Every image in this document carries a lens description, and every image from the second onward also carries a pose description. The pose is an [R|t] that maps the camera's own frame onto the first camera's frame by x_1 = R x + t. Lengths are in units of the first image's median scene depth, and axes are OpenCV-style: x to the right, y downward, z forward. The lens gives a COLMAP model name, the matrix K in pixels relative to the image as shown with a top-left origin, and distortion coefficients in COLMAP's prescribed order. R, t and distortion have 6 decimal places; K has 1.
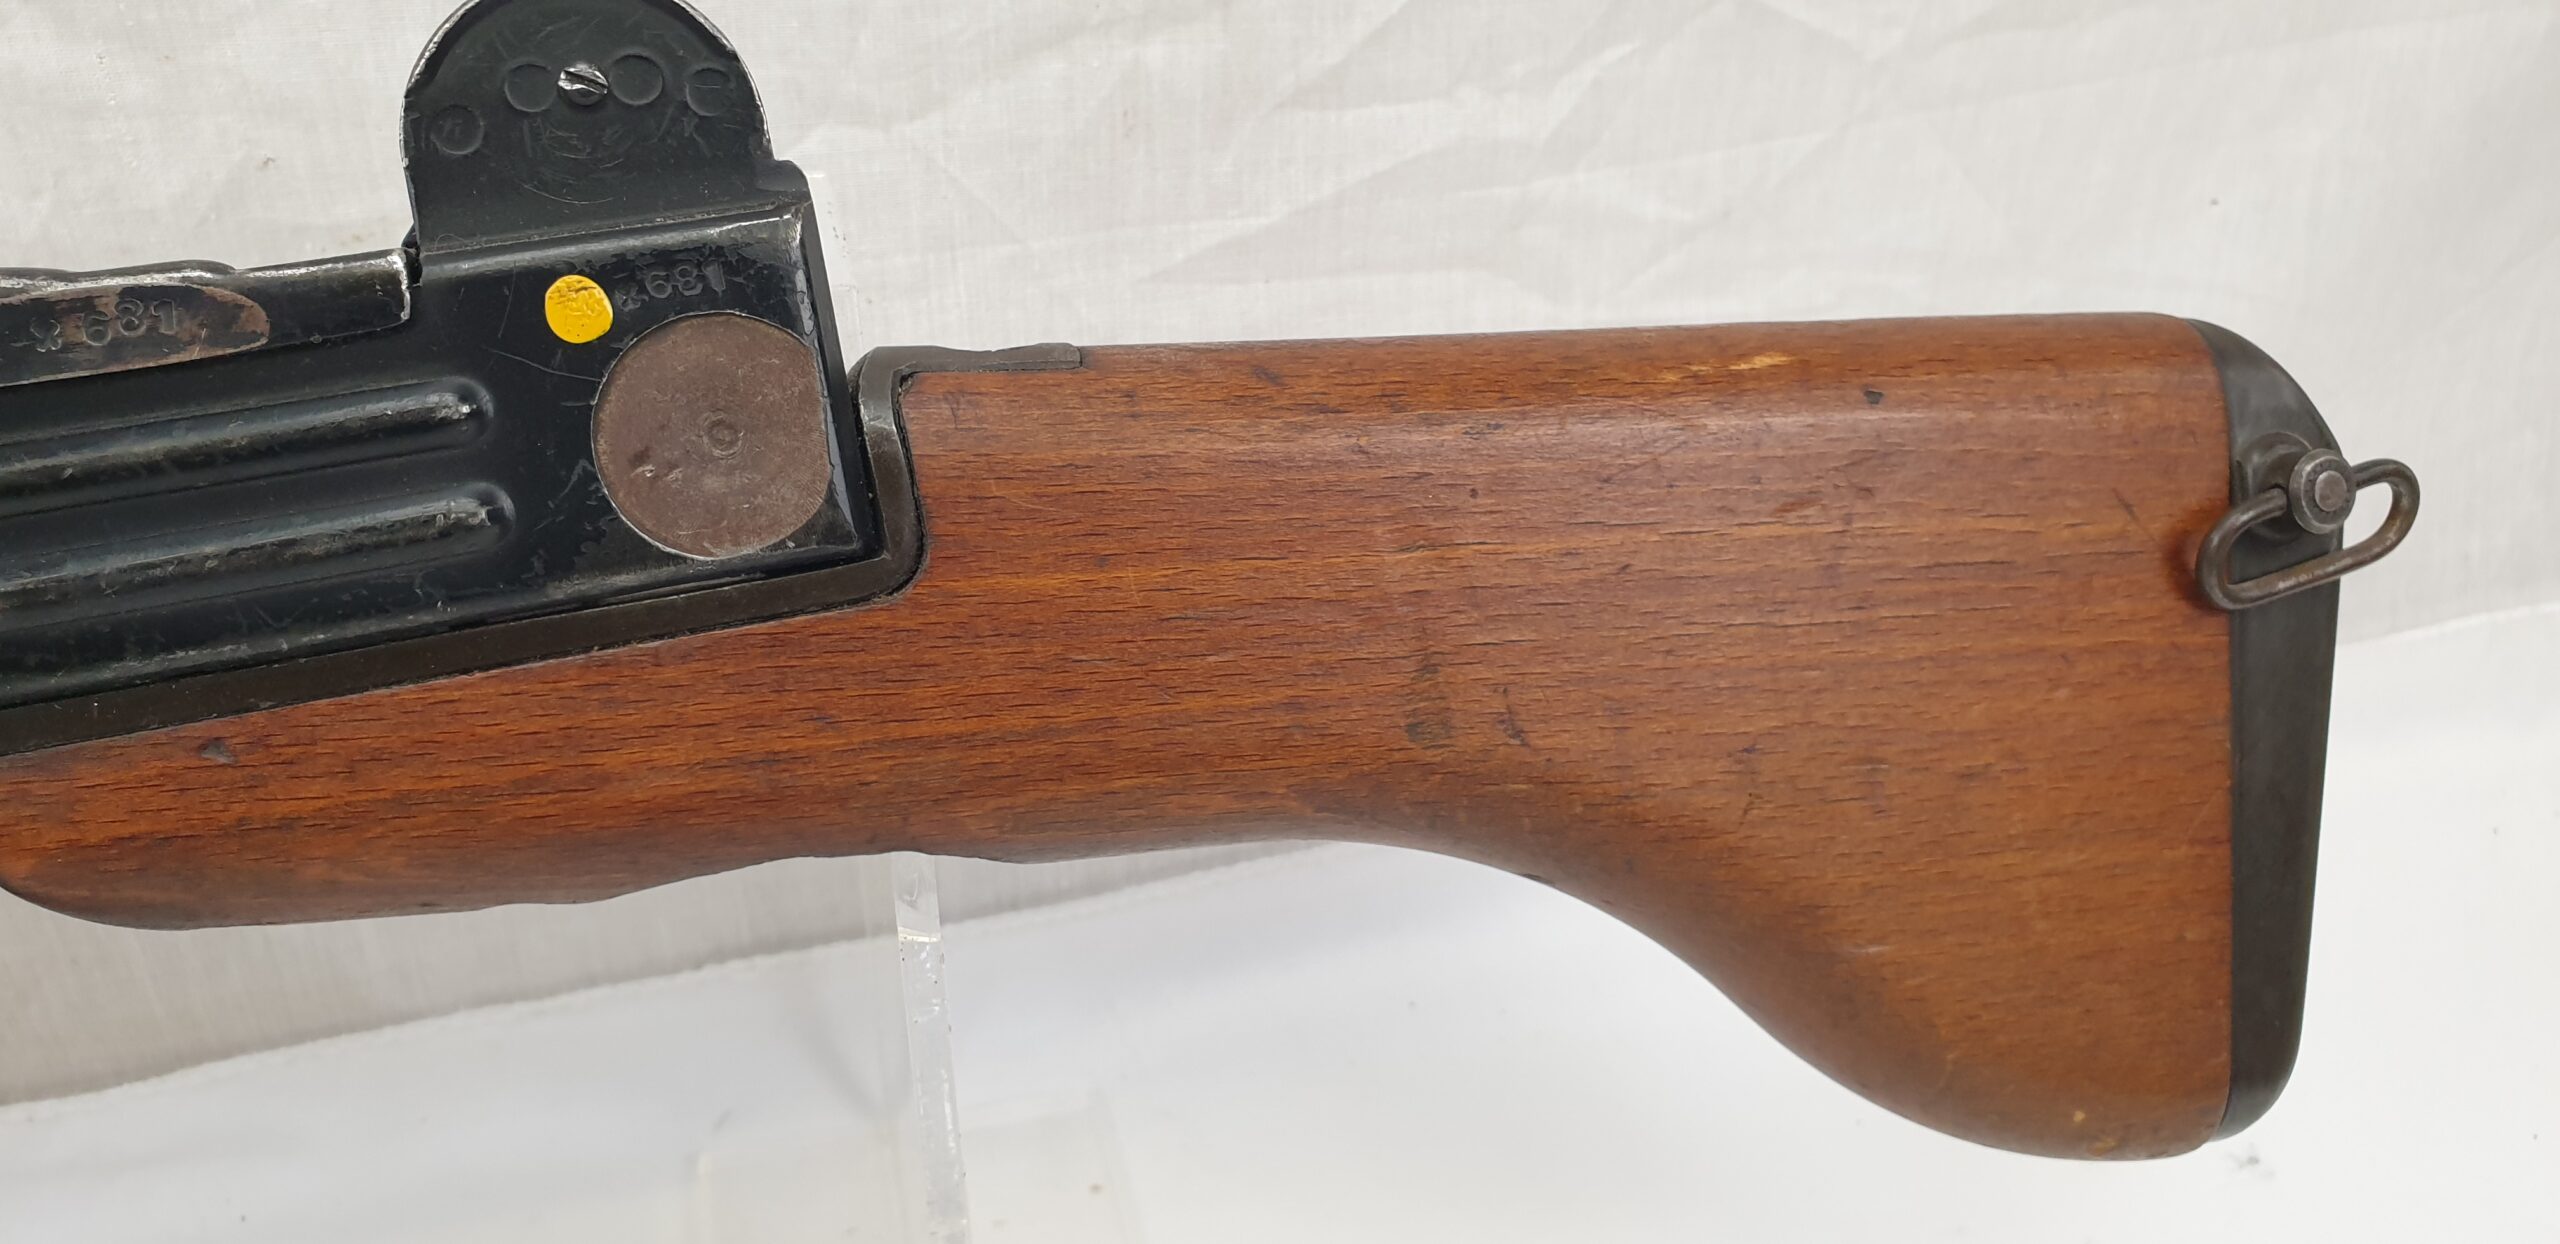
lens RADIAL K [[1975.5, 0, 1298.0], [0, 1975.5, 610.9], [0, 0, 1]] dist [0.086425, -0.159070]
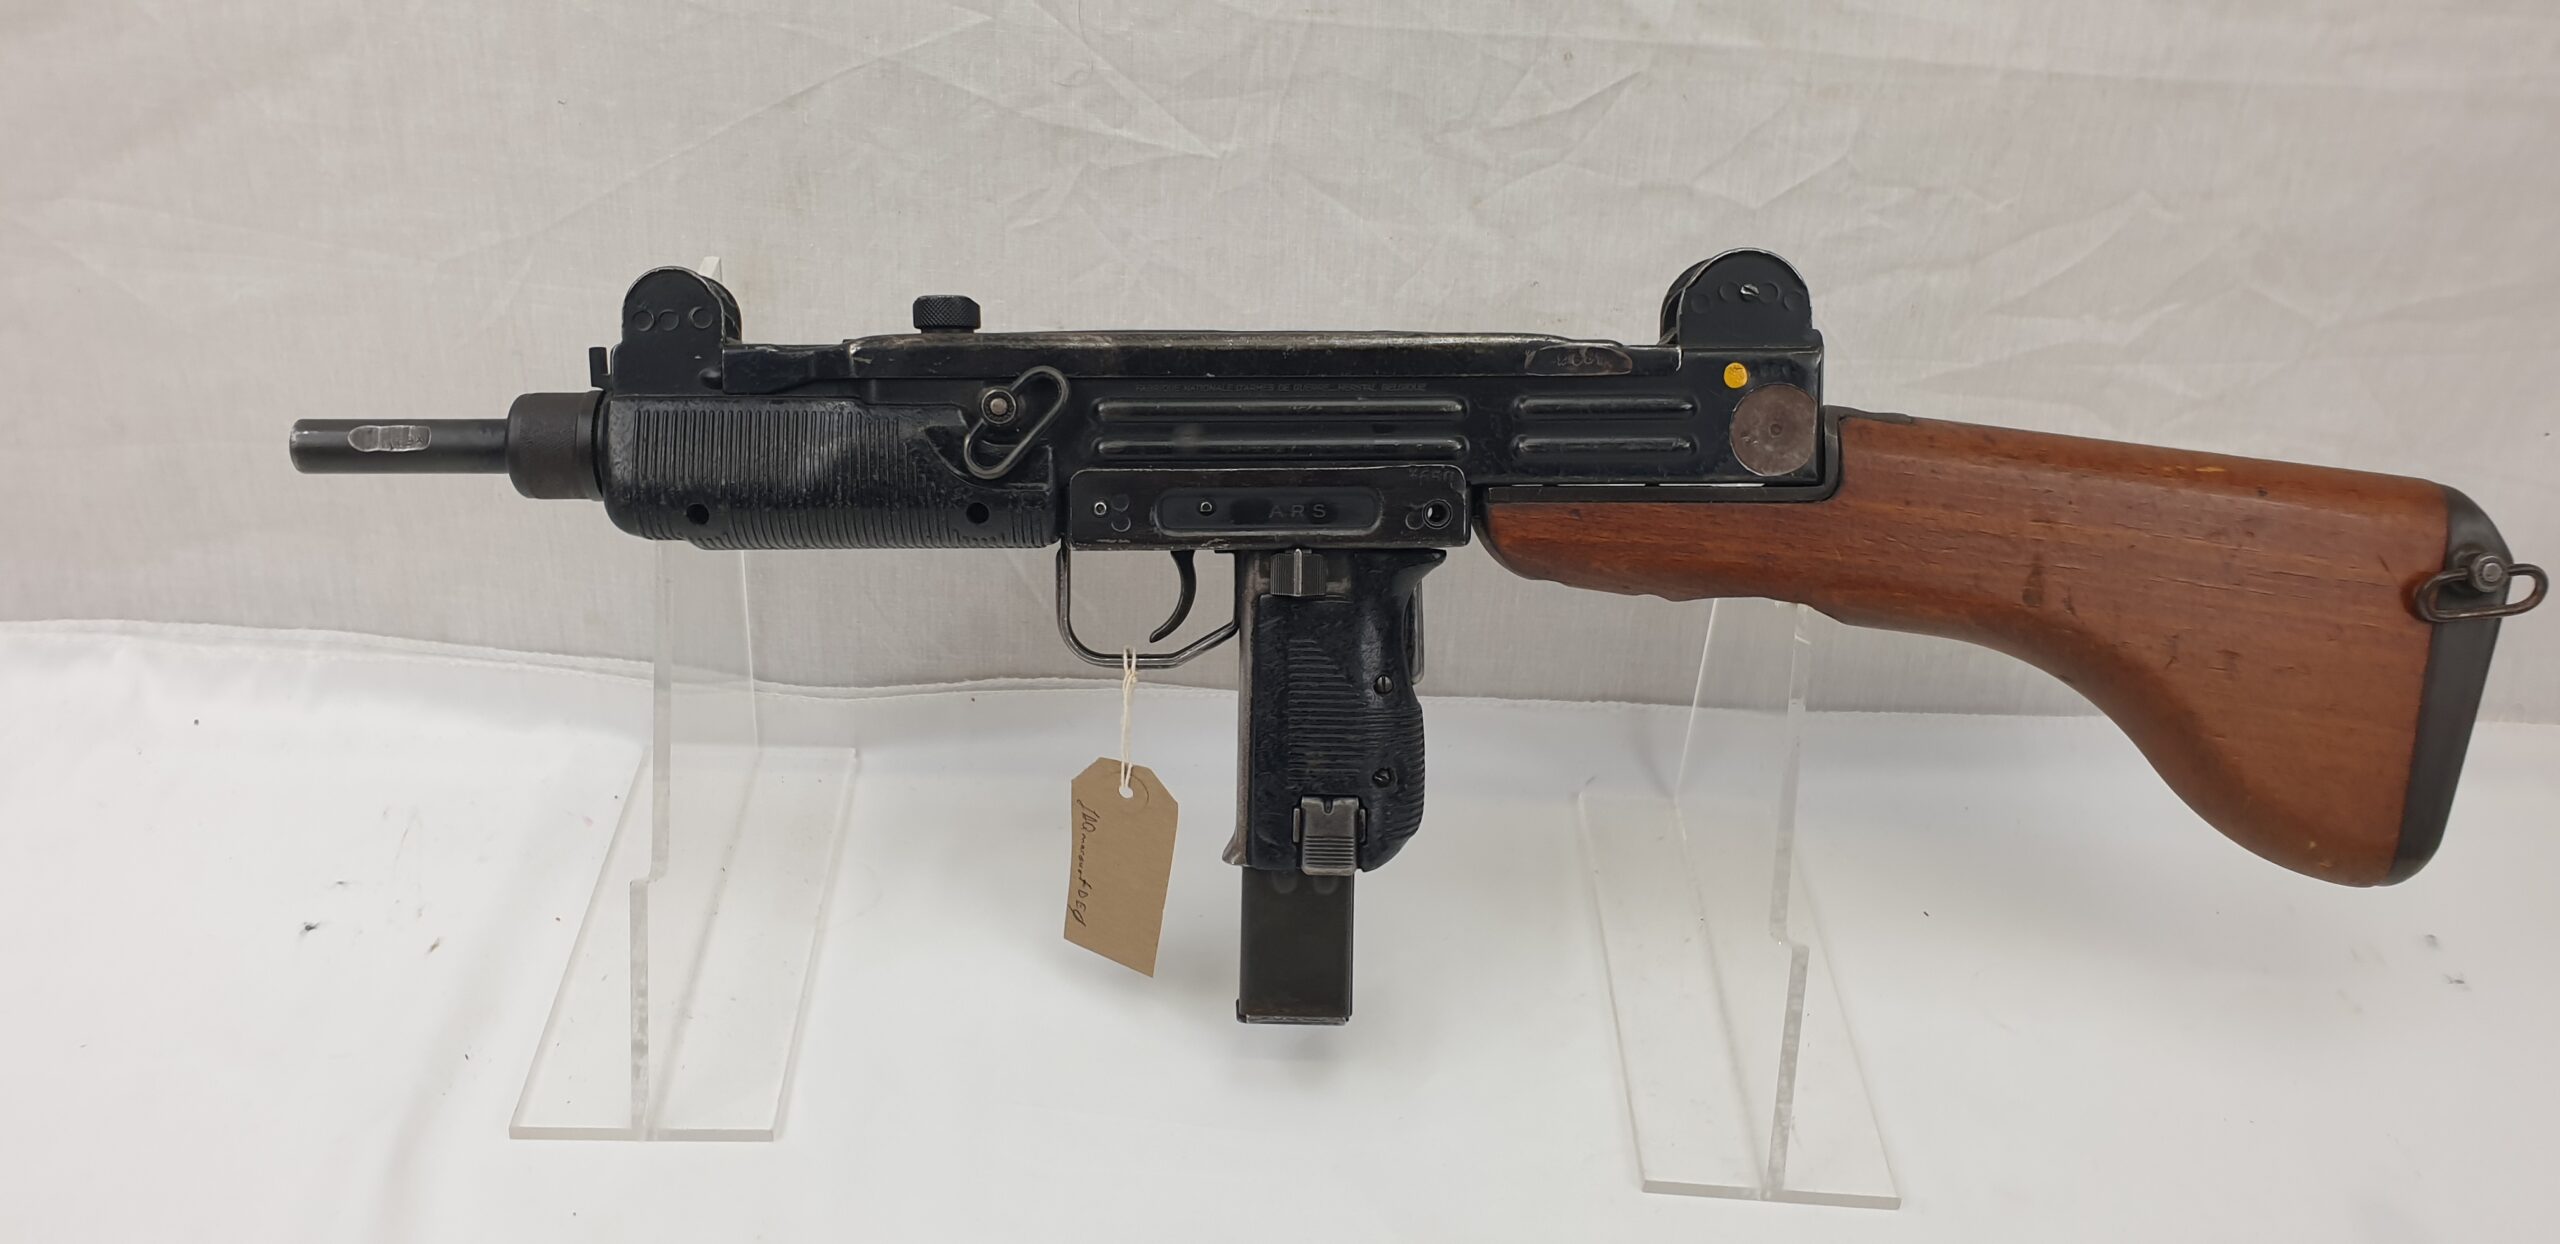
lens RADIAL K [[1975.5, 0, 1298.0], [0, 1975.5, 610.9], [0, 0, 1]] dist [0.086425, -0.159070]
pose [[0.958451, 0.174903, -0.225346, -0.264343], [-0.181149, 0.983430, -0.007177, 0.282252], [0.220357, 0.047700, 0.974252, -1.693081]]
